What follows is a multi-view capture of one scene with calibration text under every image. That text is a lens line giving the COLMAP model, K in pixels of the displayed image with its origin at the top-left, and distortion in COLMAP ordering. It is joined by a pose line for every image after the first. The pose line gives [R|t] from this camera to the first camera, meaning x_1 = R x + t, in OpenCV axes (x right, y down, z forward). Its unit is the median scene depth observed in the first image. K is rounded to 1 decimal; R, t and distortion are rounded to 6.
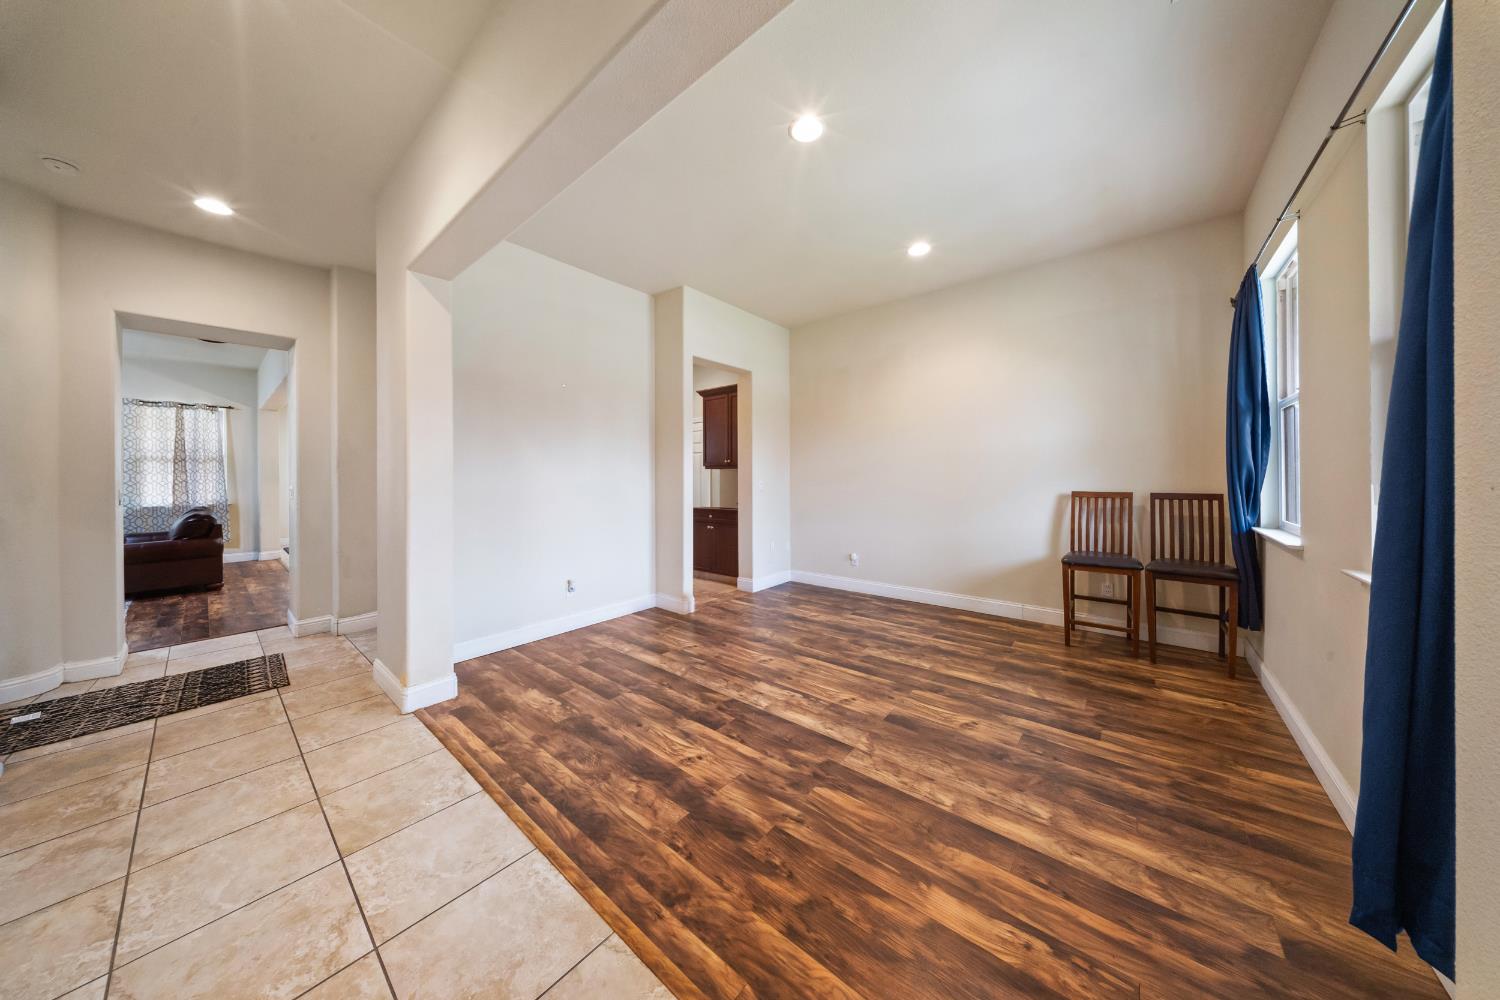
lens RADIAL K [[456.5, 0, 746.0], [0, 456.5, 477.2], [0, 0, 1]] dist [0.001265, -0.001953]
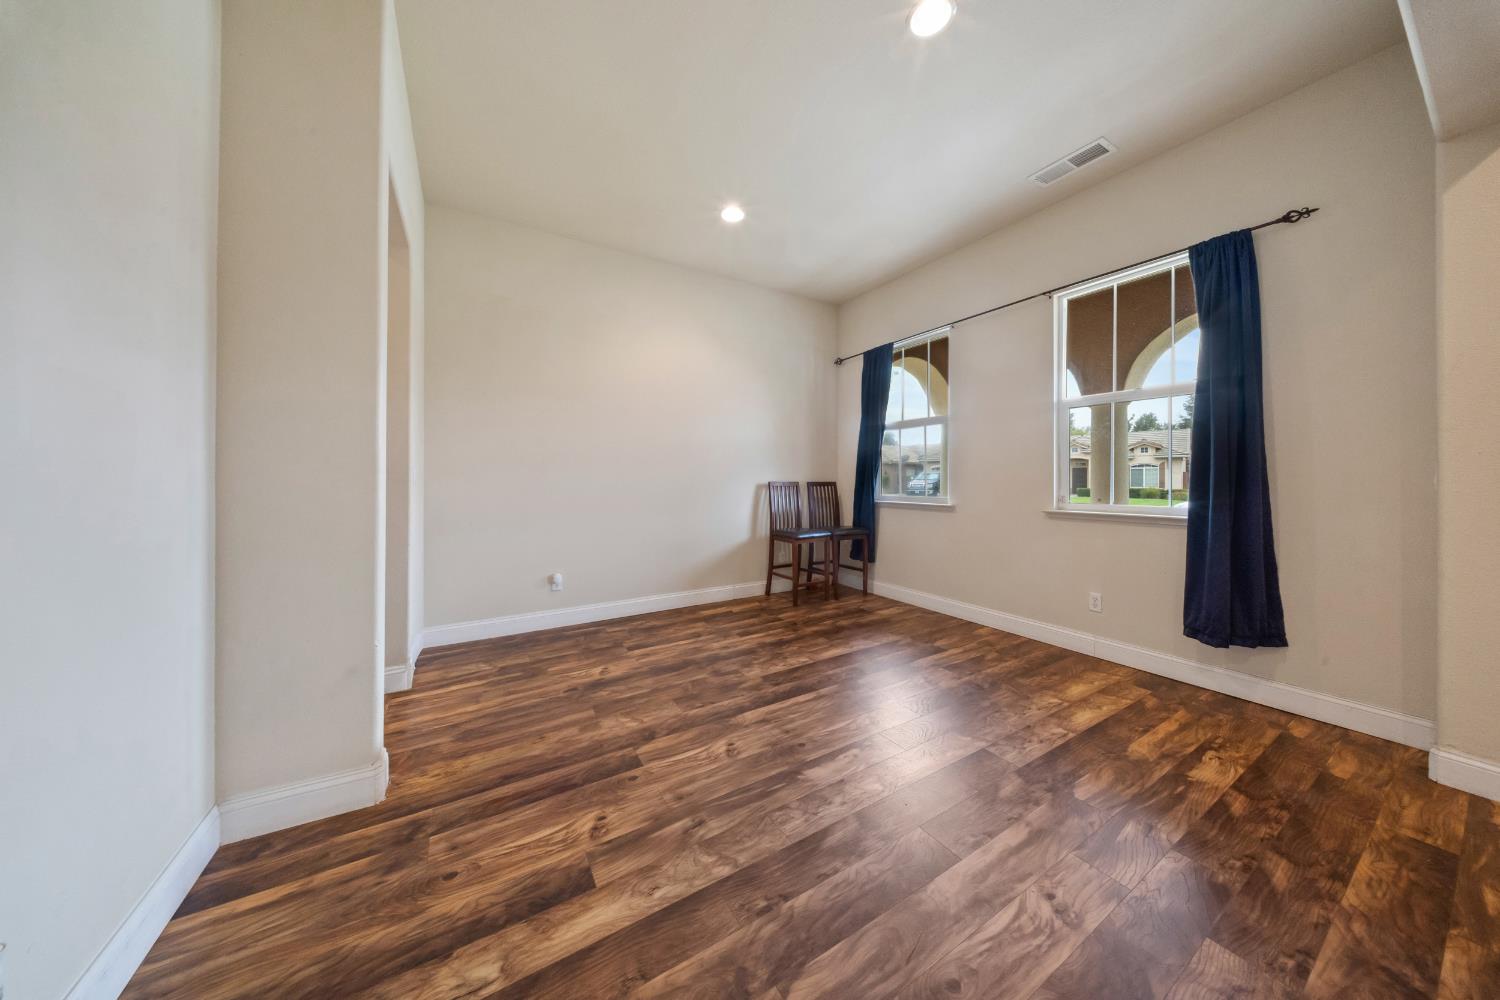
lens RADIAL K [[456.5, 0, 746.0], [0, 456.5, 477.2], [0, 0, 1]] dist [0.001265, -0.001953]
pose [[0.337048, 0.009956, 0.941435, -0.560413], [-0.001580, 0.999949, -0.010010, 0.039717], [-0.941486, 0.001887, 0.337047, 0.804905]]
